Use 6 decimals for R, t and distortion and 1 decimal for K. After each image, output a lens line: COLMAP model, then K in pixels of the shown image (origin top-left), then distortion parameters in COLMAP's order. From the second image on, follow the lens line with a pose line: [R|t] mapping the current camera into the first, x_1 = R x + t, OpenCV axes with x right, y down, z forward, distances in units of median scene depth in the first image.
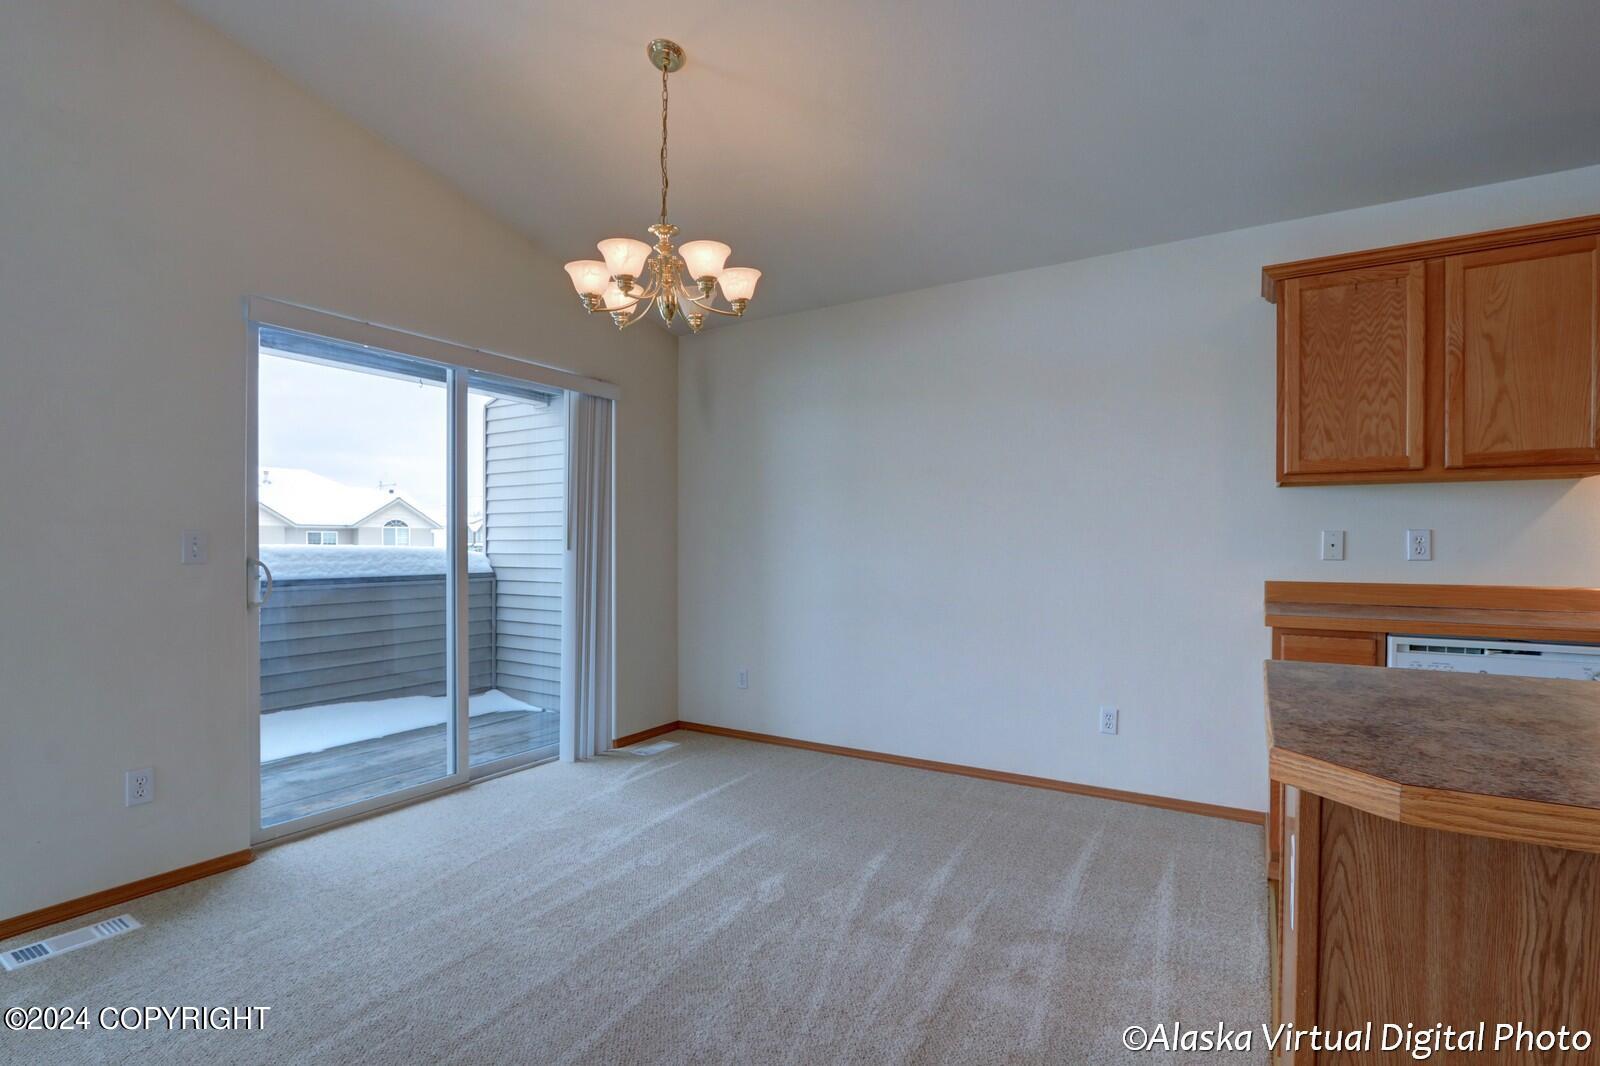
lens RADIAL K [[746.3, 0, 794.0], [0, 746.3, 552.7], [0, 0, 1]] dist [-0.017632, 0.001853]
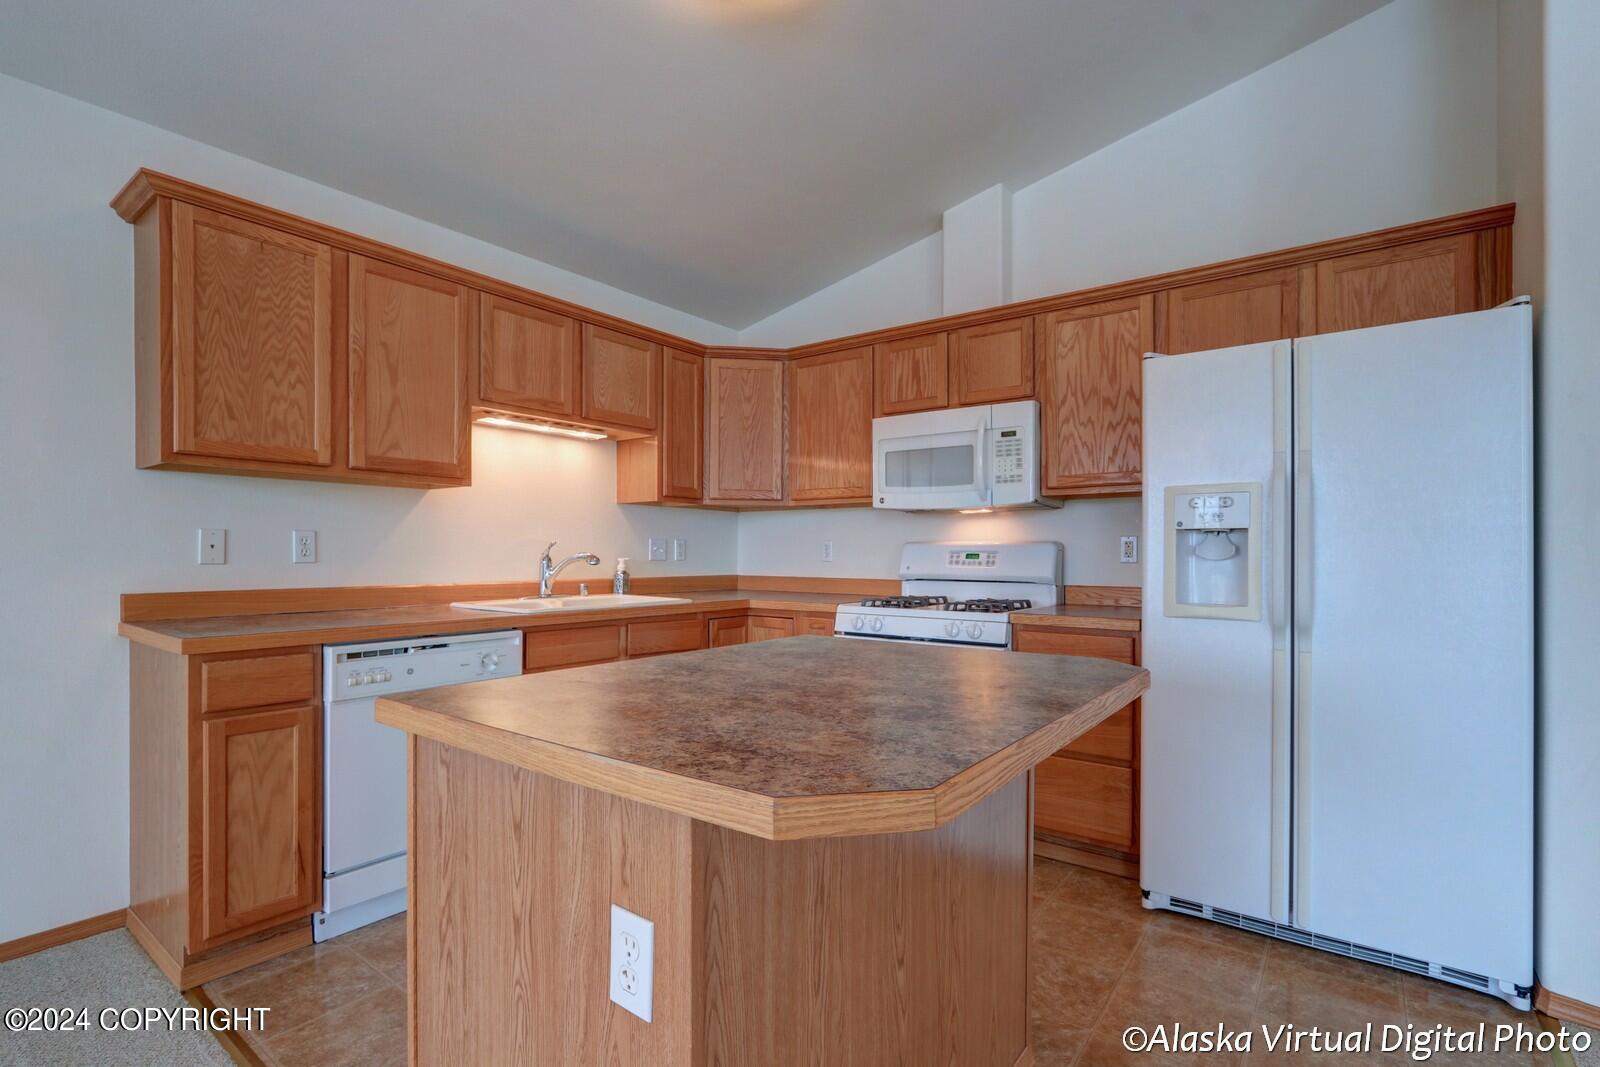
lens RADIAL K [[746.3, 0, 808.9], [0, 746.3, 553.1], [0, 0, 1]] dist [-0.017632, 0.001853]
pose [[0.080270, -0.003843, 0.996766, -0.044231], [0.008287, 0.999961, 0.003188, 0.000120], [-0.996739, 0.008004, 0.080299, 0.300929]]
